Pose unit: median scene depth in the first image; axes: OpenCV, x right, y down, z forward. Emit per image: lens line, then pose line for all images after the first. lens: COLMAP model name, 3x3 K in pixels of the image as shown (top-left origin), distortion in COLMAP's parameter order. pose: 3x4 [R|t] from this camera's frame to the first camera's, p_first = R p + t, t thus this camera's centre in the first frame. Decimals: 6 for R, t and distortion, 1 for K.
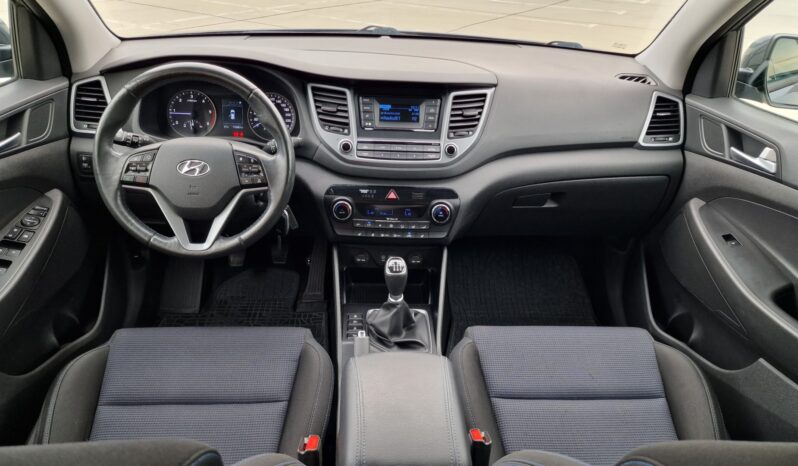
lens RADIAL K [[553.5, 0, 401.6], [0, 553.5, 251.5], [0, 0, 1]] dist [0.047634, -0.003910]
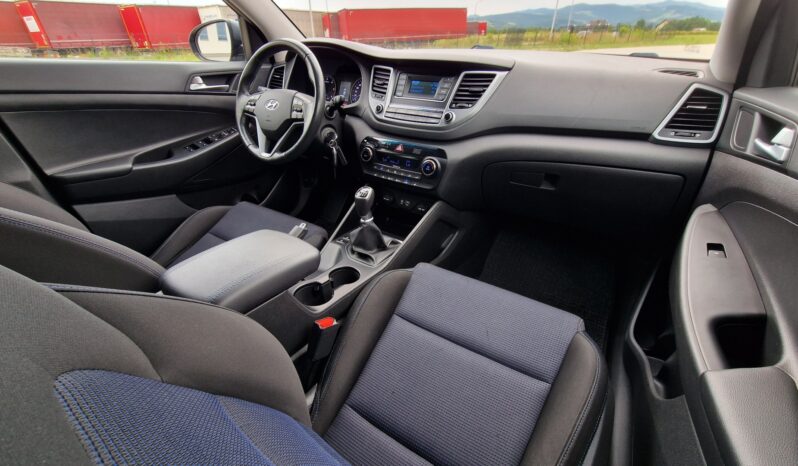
lens RADIAL K [[344.4, 0, 399.0], [0, 344.4, 233.0], [0, 0, 1]] dist [0.001107, 0.000525]
pose [[0.813704, 0.248244, -0.525605, 0.451887], [-0.267320, 0.962741, 0.040858, 0.056491], [0.516164, 0.107258, 0.849747, 0.331530]]
